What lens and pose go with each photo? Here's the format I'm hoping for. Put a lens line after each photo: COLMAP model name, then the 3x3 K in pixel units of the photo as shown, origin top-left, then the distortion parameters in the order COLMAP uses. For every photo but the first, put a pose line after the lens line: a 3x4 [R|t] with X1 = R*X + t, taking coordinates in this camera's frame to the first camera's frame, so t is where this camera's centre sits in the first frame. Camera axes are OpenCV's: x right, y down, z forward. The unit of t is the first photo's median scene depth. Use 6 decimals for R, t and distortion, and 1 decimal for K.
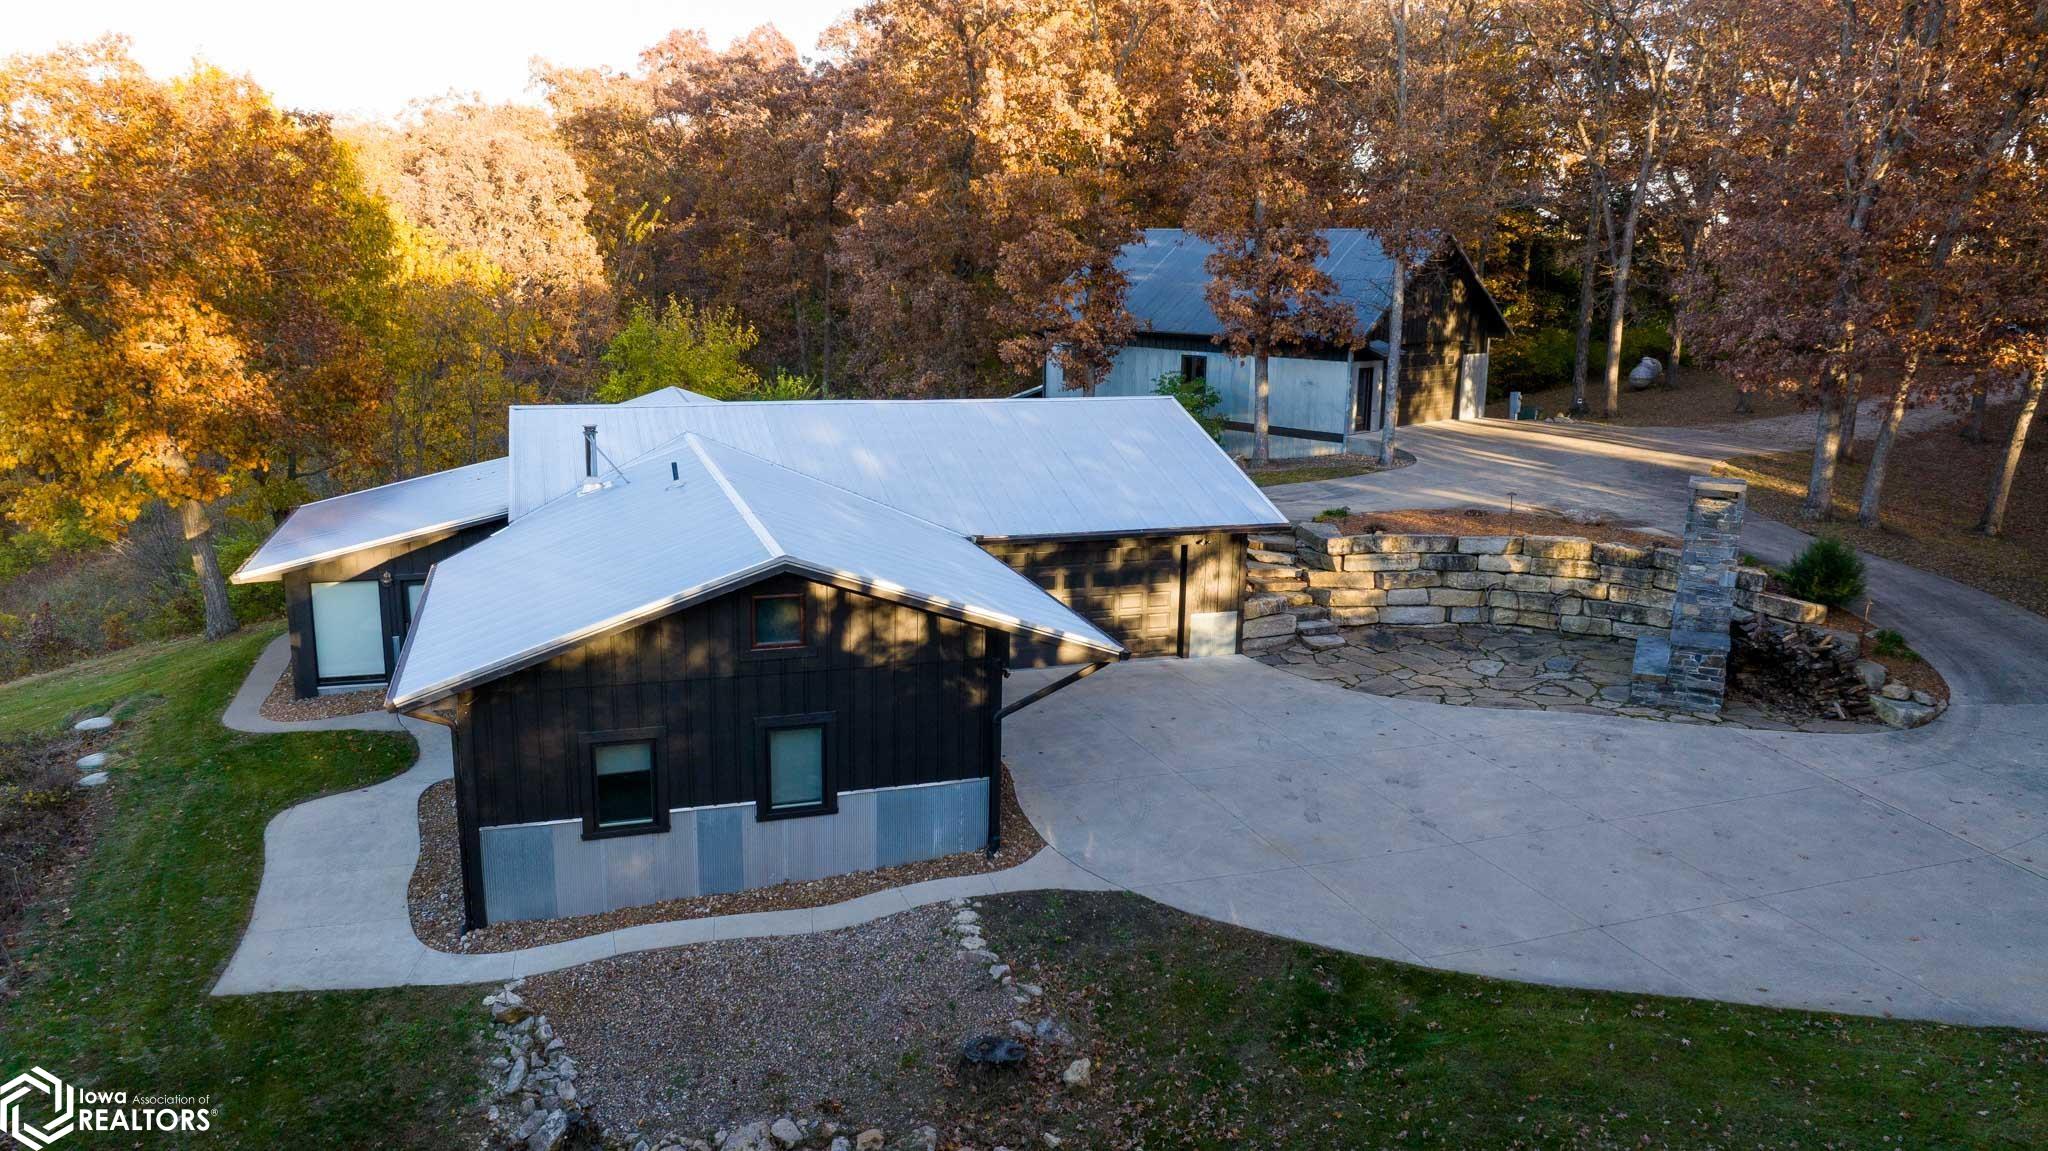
lens RADIAL K [[1389.0, 0, 1026.3], [0, 1389.0, 575.5], [0, 0, 1]] dist [-0.007437, -0.000803]
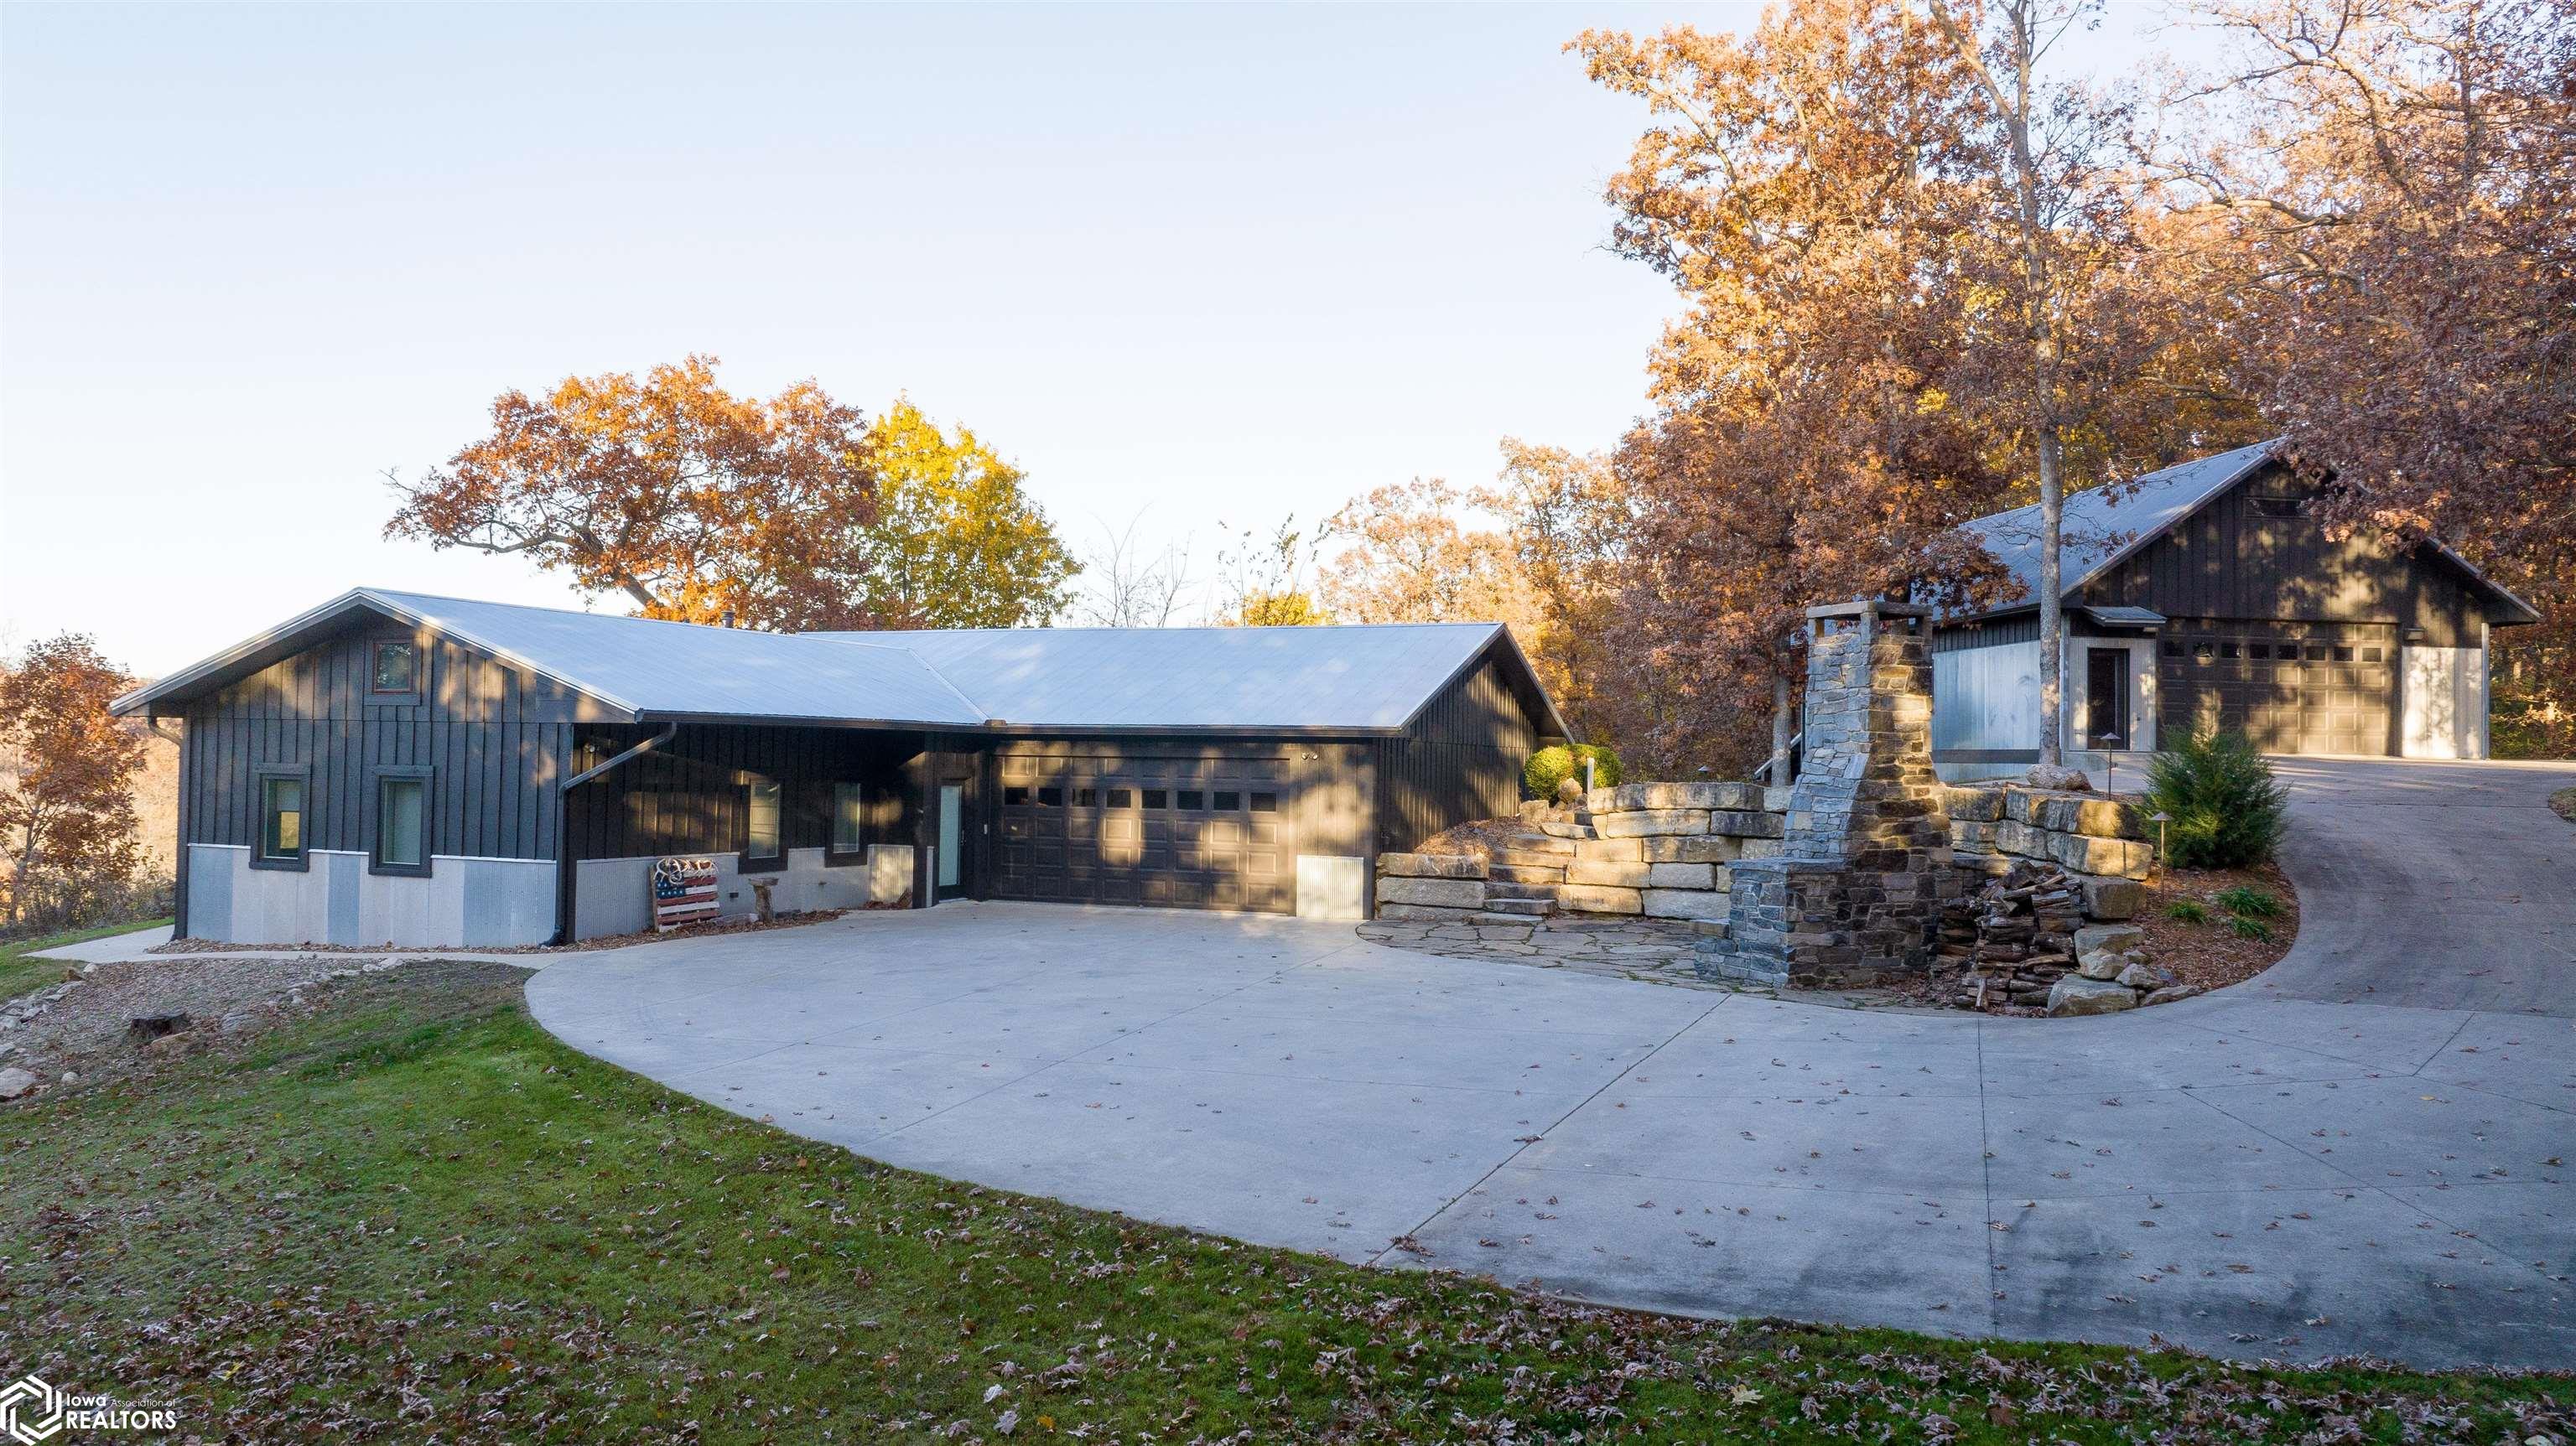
lens RADIAL K [[1746.8, 0, 1286.6], [0, 1746.8, 726.3], [0, 0, 1]] dist [-0.007437, -0.000803]
pose [[0.770742, -0.026588, -0.636593, 0.711413], [-0.136002, 0.969237, -0.205143, 0.152247], [0.622463, 0.244690, 0.743415, 0.277898]]
